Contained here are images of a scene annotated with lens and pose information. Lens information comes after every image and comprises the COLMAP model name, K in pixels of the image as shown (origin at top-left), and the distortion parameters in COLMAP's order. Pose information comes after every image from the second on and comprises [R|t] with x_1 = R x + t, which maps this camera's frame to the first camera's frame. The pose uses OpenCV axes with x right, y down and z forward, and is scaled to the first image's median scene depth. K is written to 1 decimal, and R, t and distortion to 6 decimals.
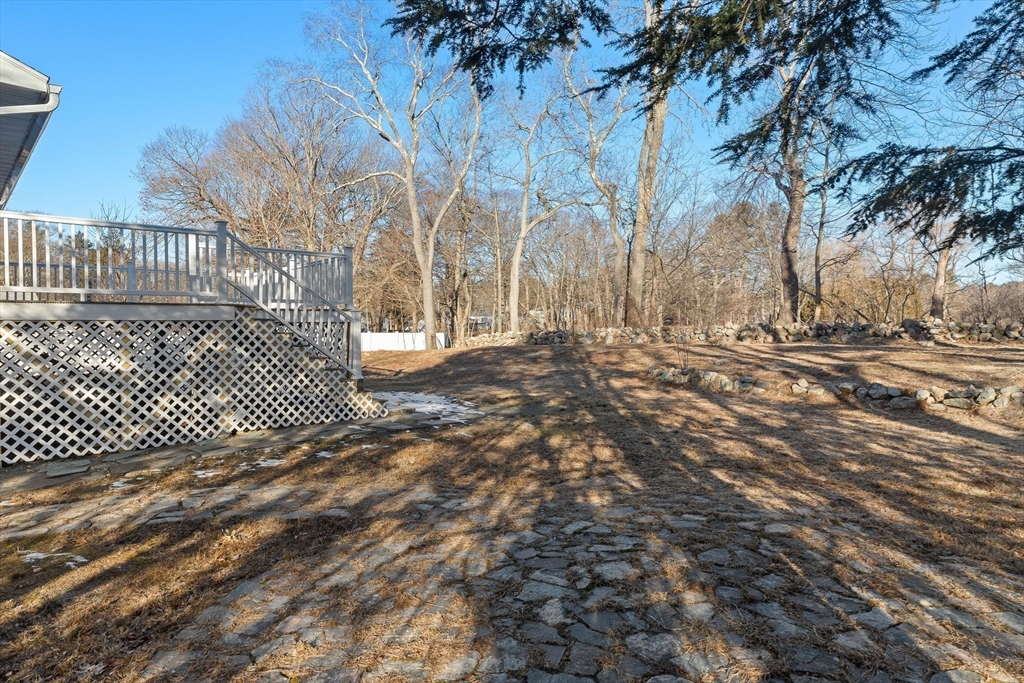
lens RADIAL K [[658.1, 0, 510.2], [0, 658.1, 339.4], [0, 0, 1]] dist [0.016060, -0.001710]
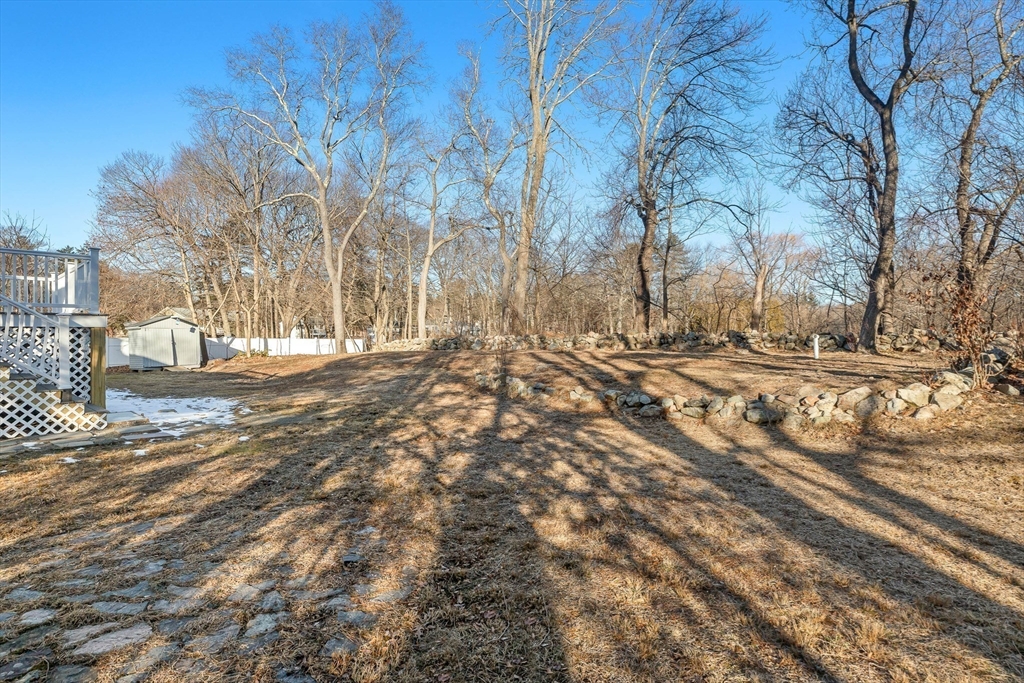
lens RADIAL K [[549.8, 0, 515.8], [0, 549.8, 339.4], [0, 0, 1]] dist [0.002583, 0.000618]
pose [[0.996069, 0.007183, 0.088291, 0.128820], [-0.006230, 0.999919, -0.011062, -0.001631], [-0.088363, 0.010469, 0.996033, 0.071303]]
